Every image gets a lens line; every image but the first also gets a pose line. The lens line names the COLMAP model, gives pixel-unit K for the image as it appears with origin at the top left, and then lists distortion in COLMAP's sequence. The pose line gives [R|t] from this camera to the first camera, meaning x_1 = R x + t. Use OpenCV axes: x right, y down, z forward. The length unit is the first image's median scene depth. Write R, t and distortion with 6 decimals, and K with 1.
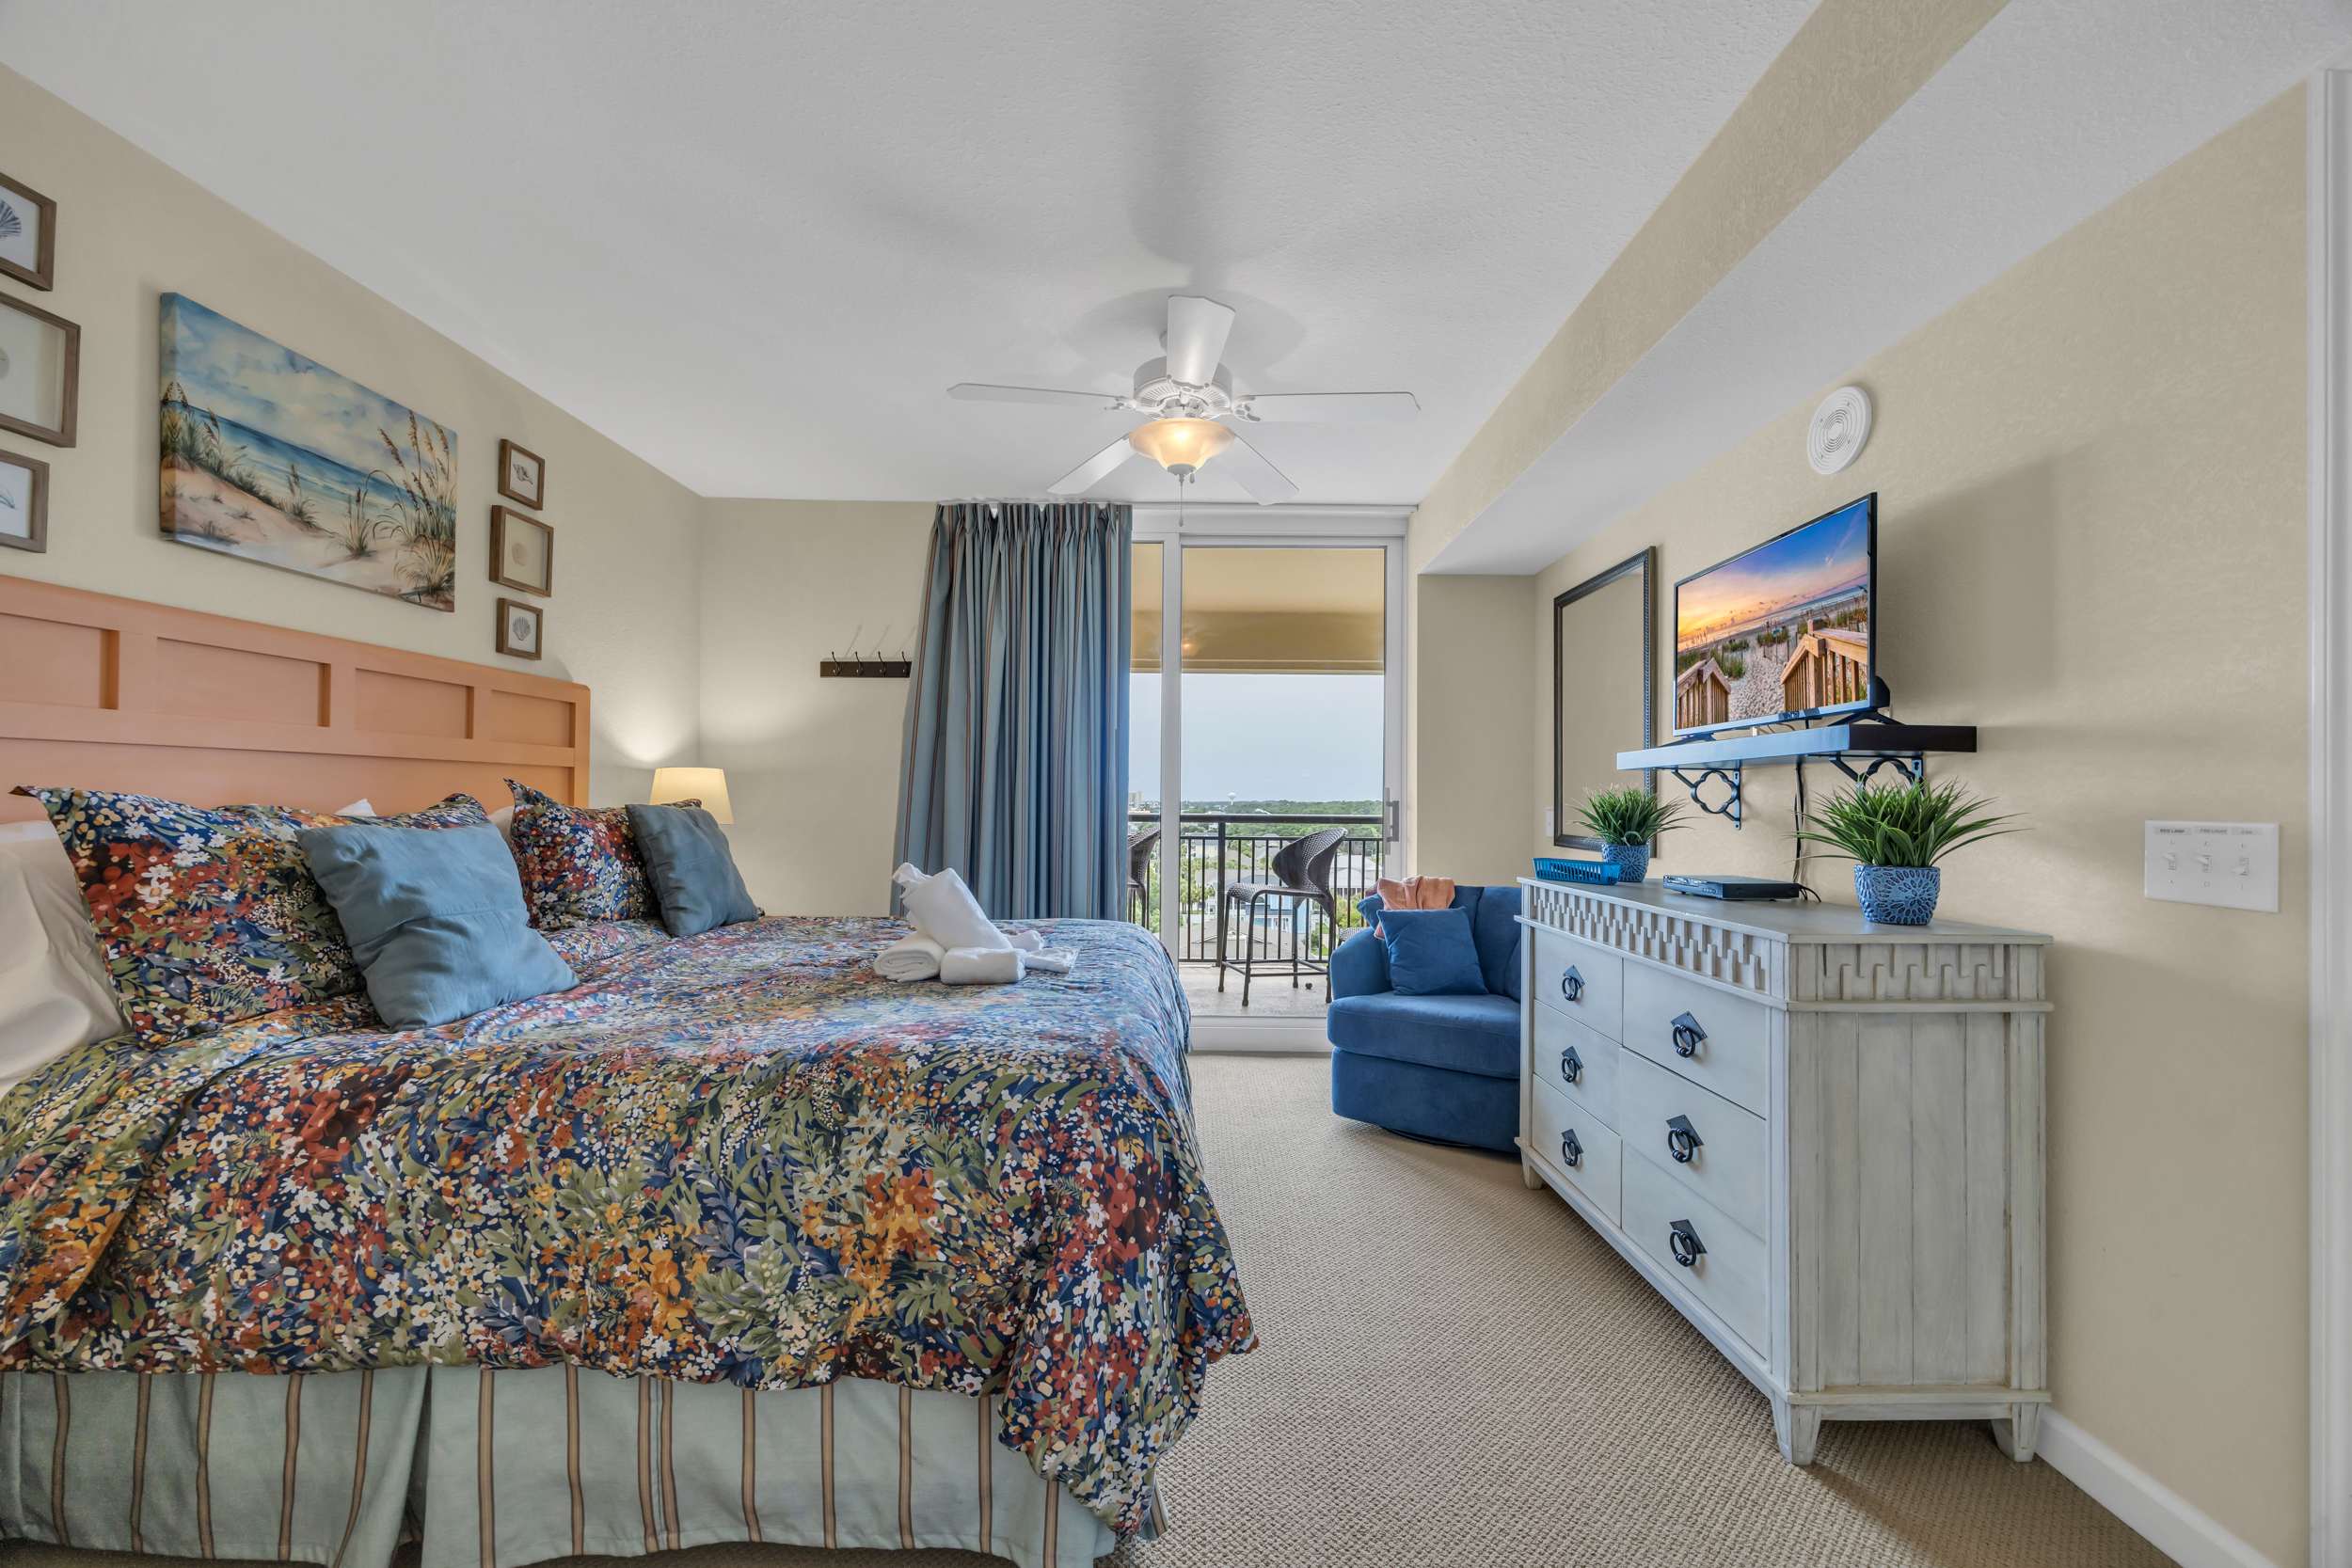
lens RADIAL K [[891.3, 0, 1174.6], [0, 891.3, 803.2], [0, 0, 1]] dist [-0.003151, 0.000081]
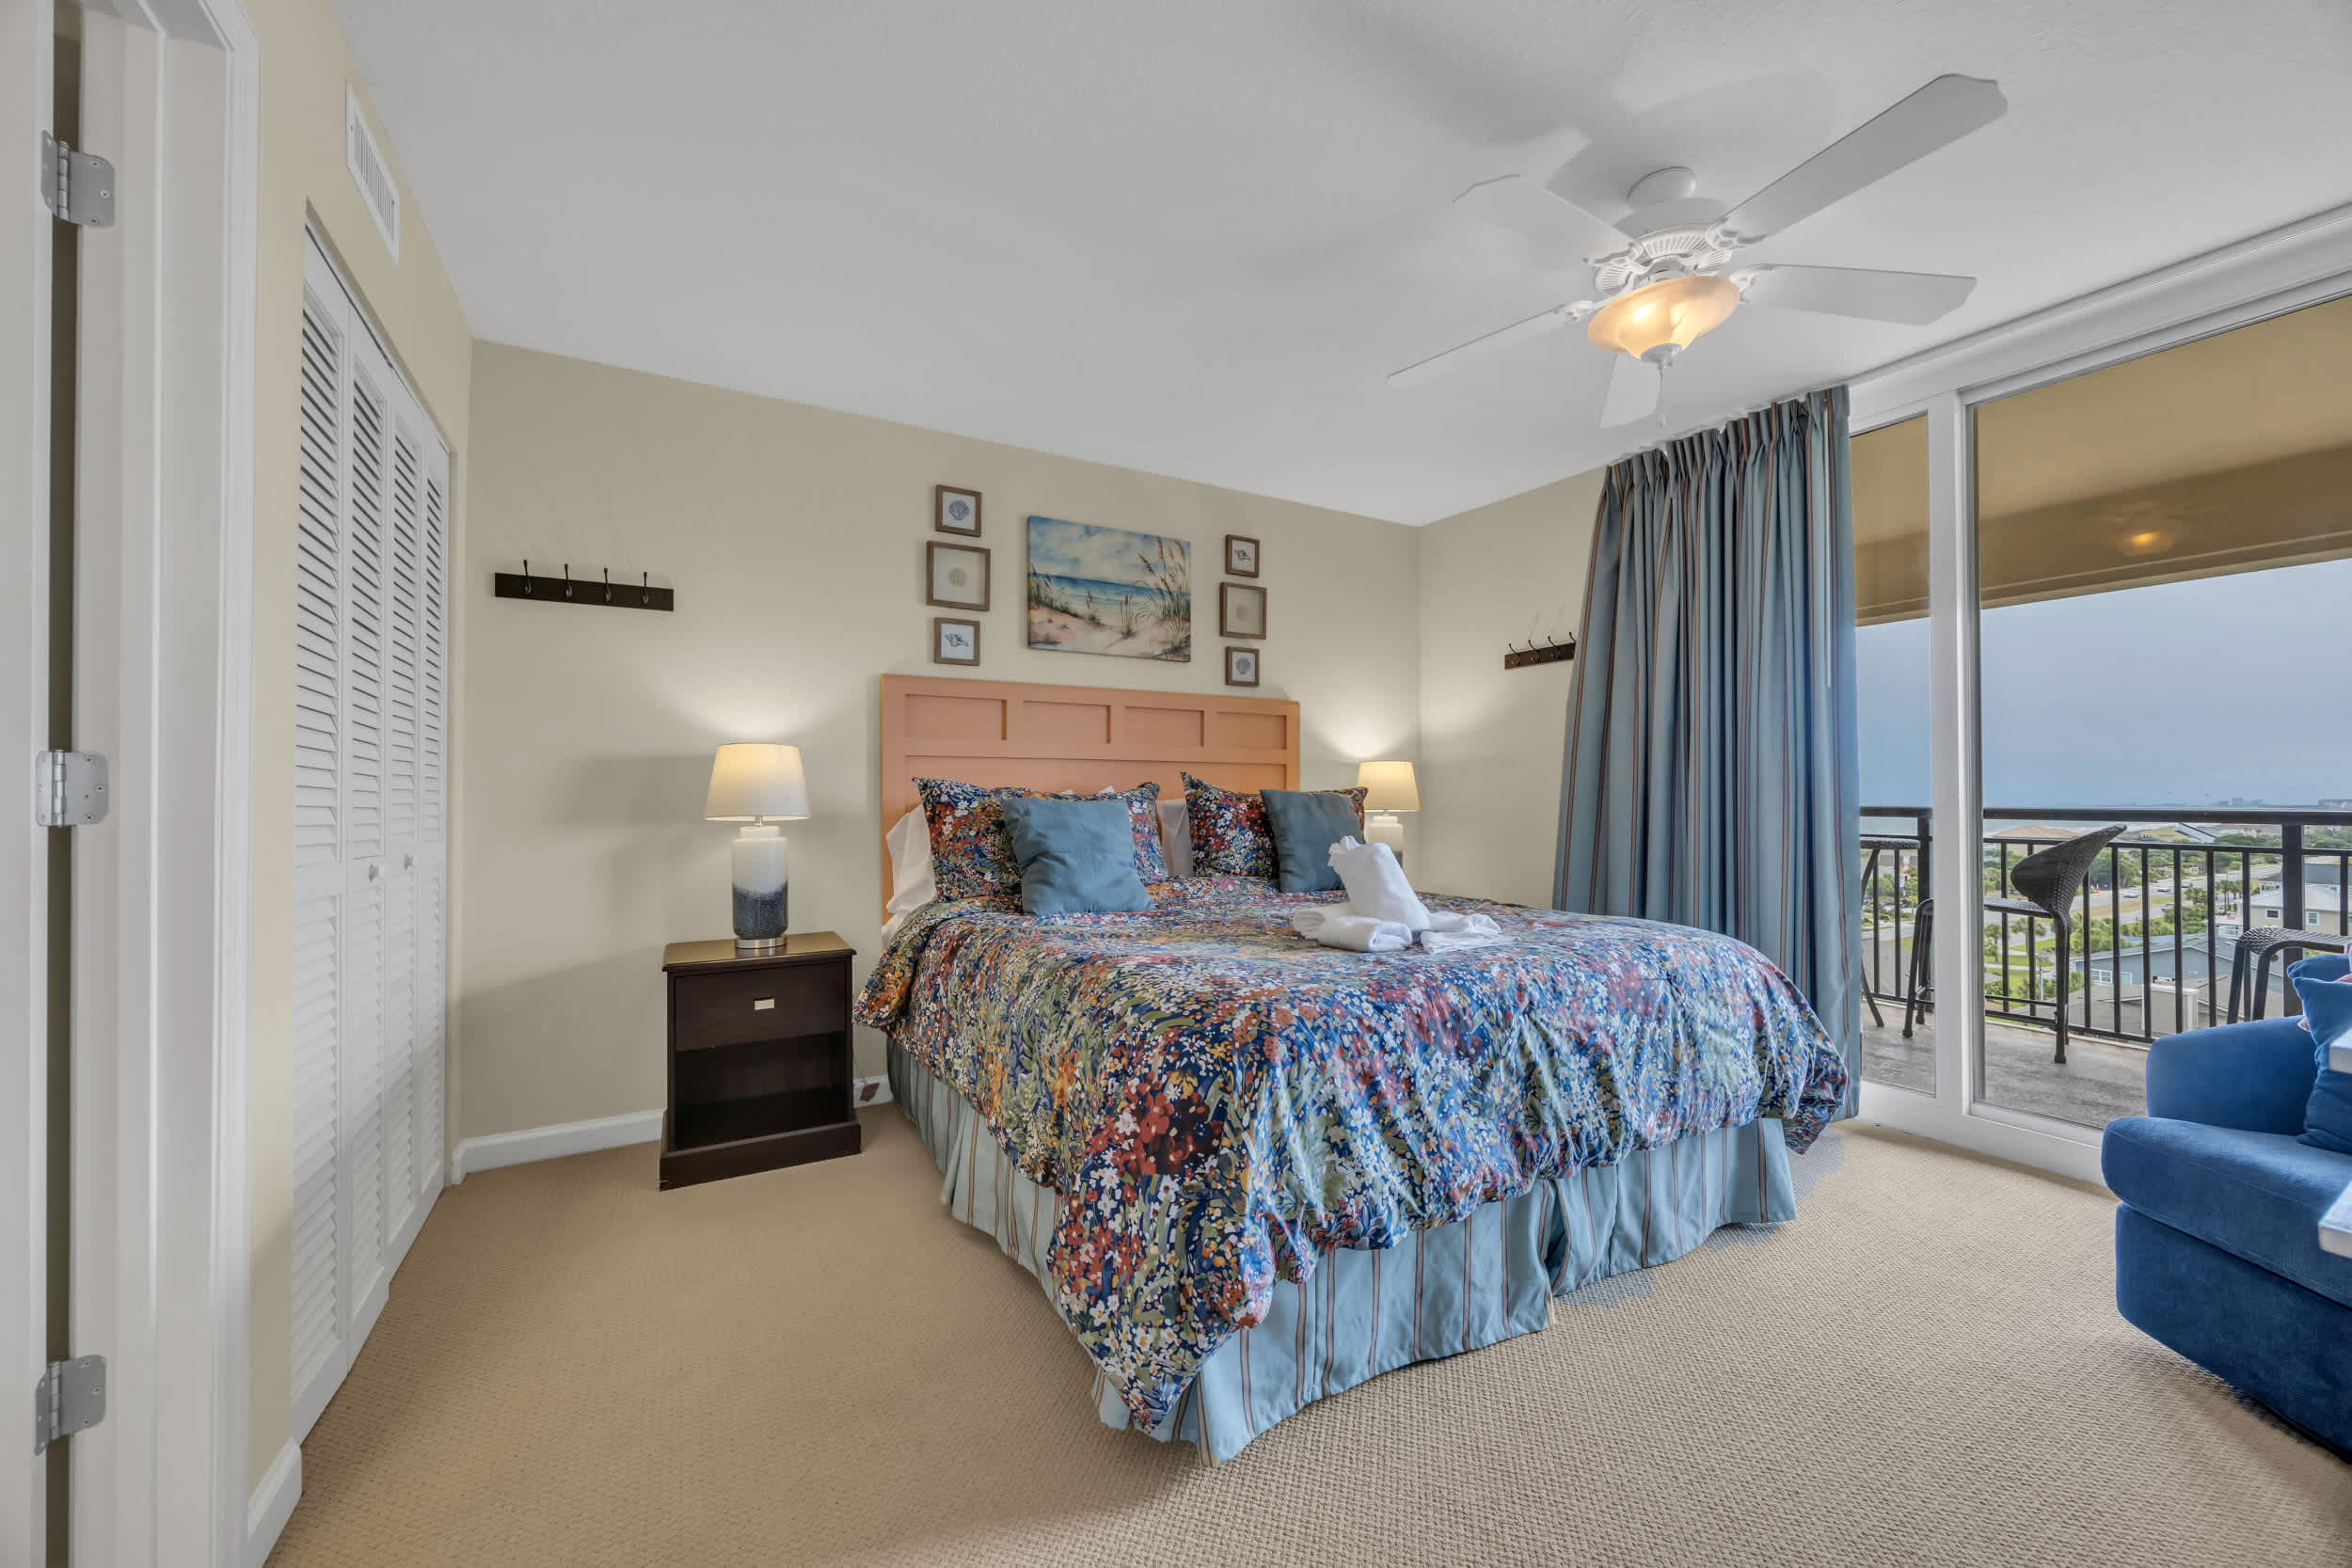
lens RADIAL K [[891.3, 0, 1189.4], [0, 891.3, 797.3], [0, 0, 1]] dist [-0.003151, 0.000081]
pose [[0.512315, -0.008482, -0.858756, 0.719401], [0.000298, 0.999953, -0.009698, 0.040023], [0.858797, 0.004712, 0.512294, 0.363744]]
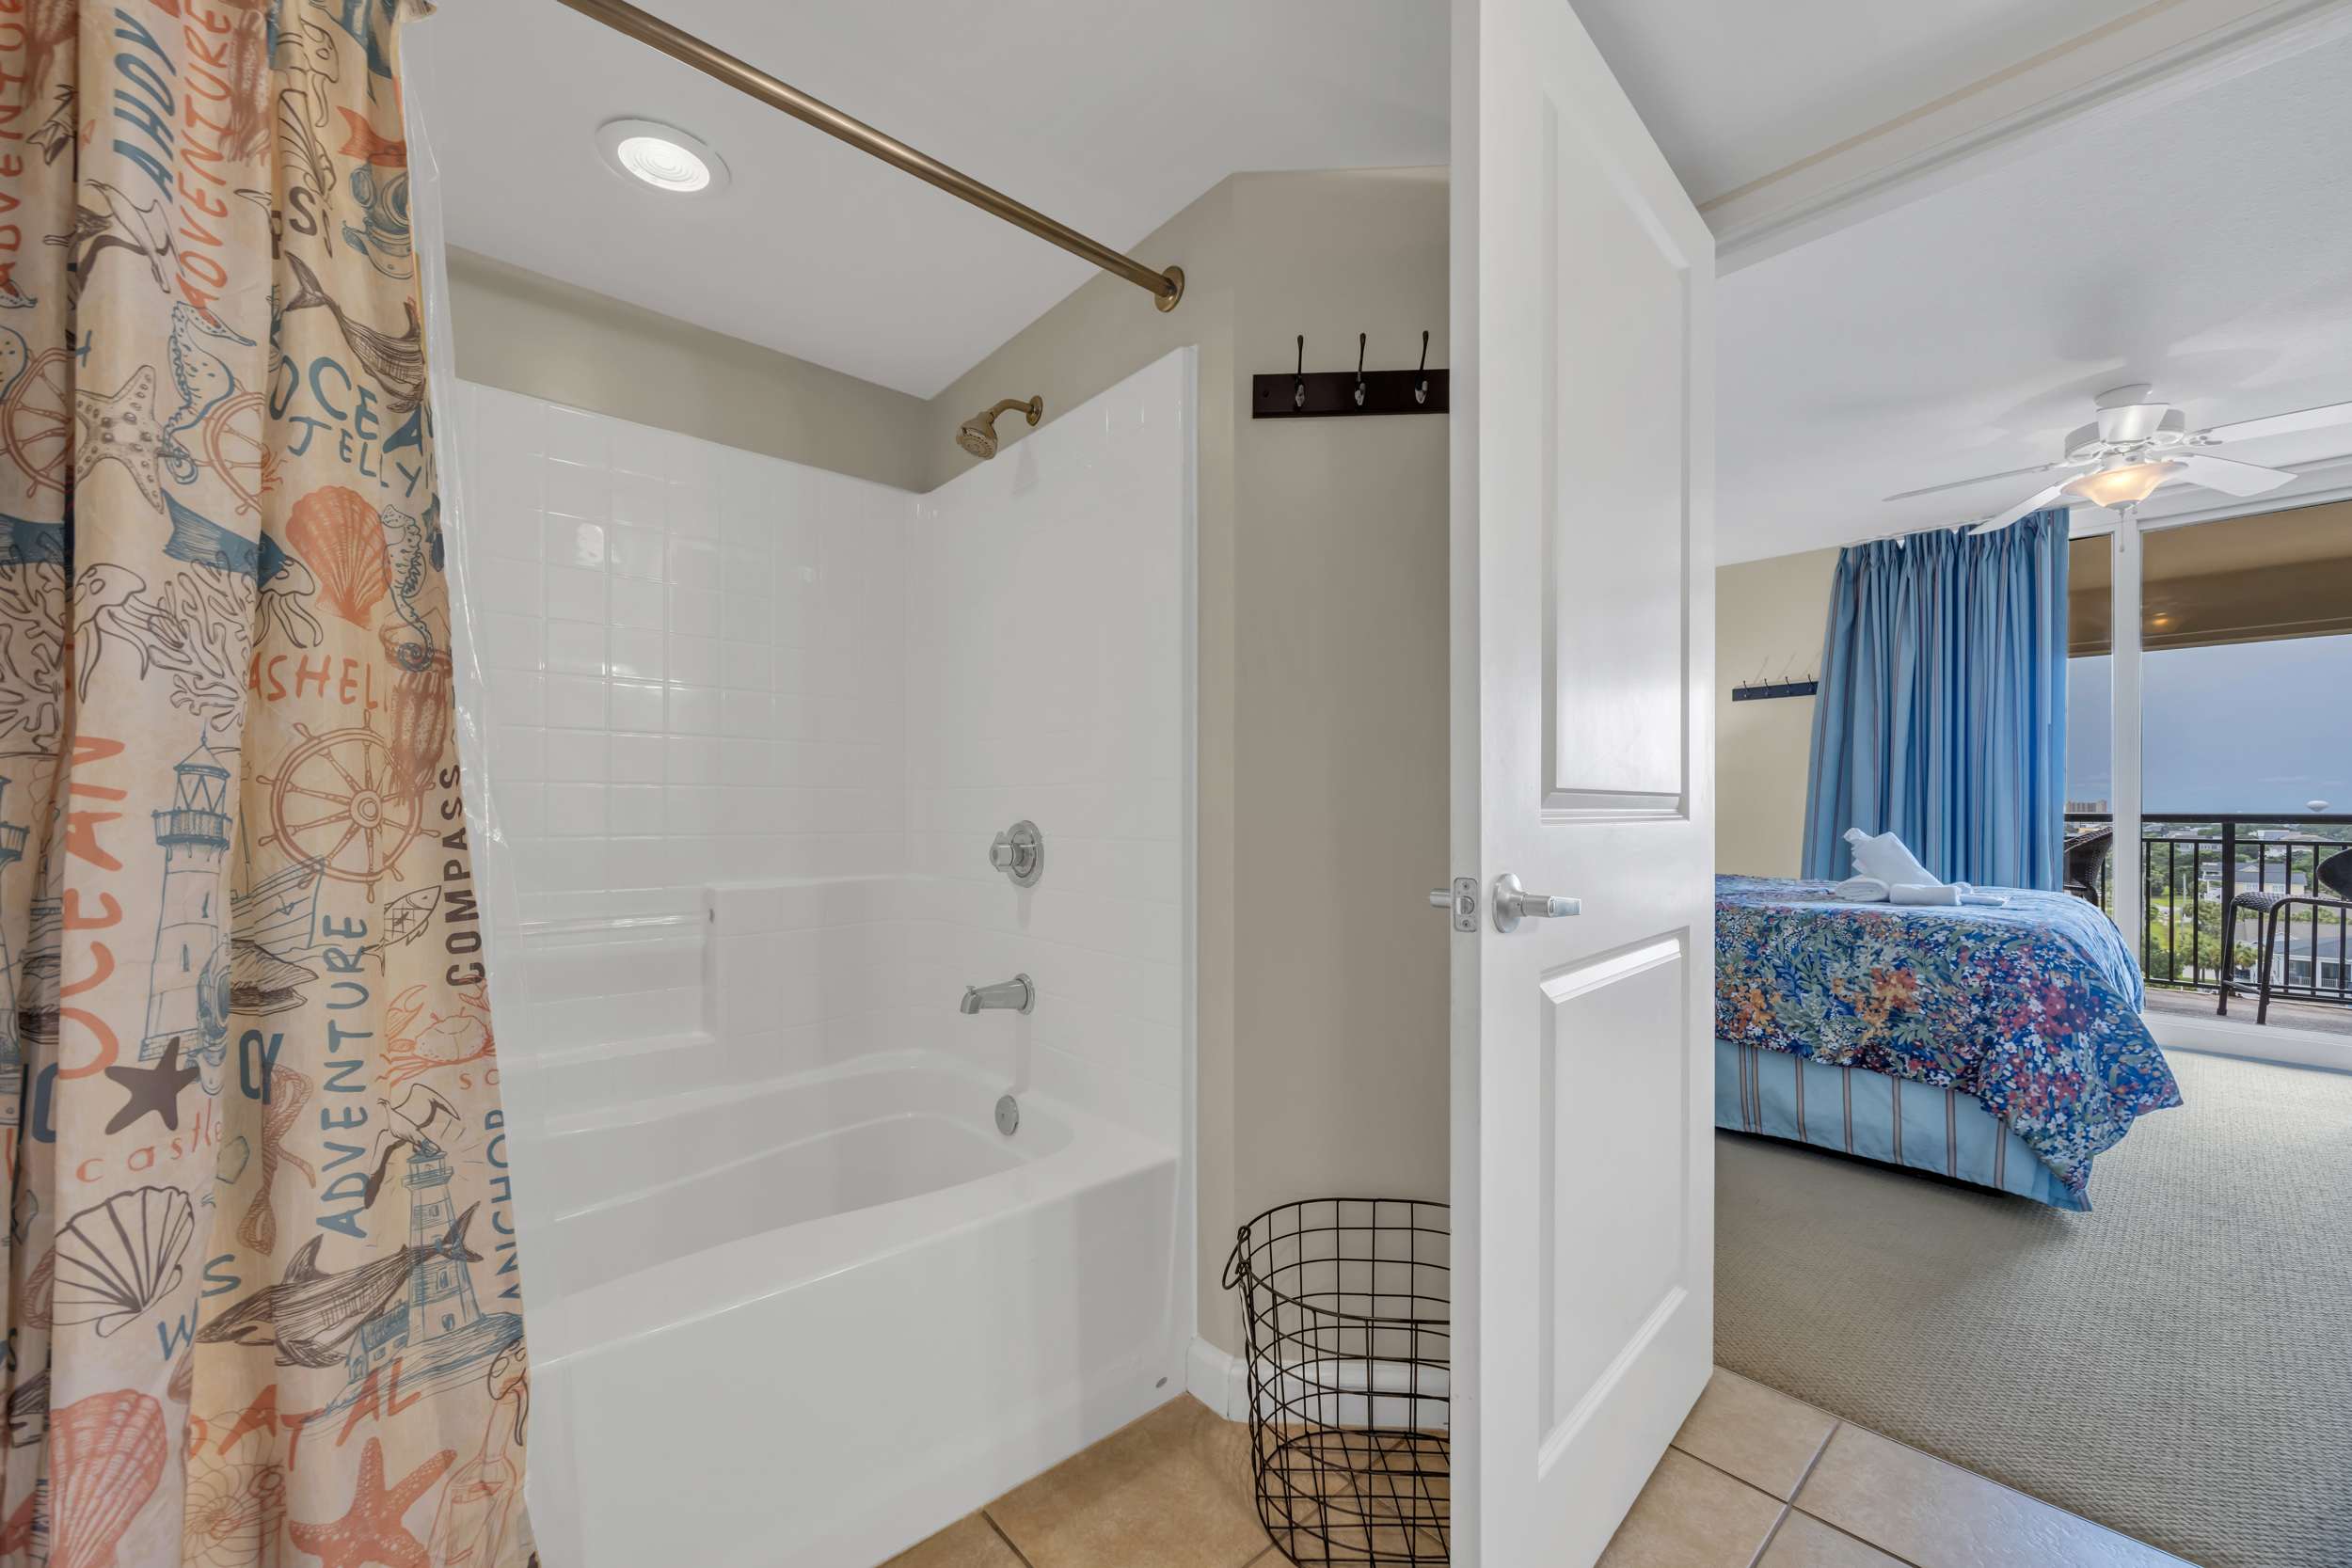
lens RADIAL K [[891.3, 0, 1179.6], [0, 891.3, 809.1], [0, 0, 1]] dist [-0.003151, 0.000081]
pose [[0.665021, -0.006770, -0.746794, 0.081392], [0.000556, 0.999963, -0.008570, 0.063657], [0.746825, 0.005284, 0.665000, -1.100016]]
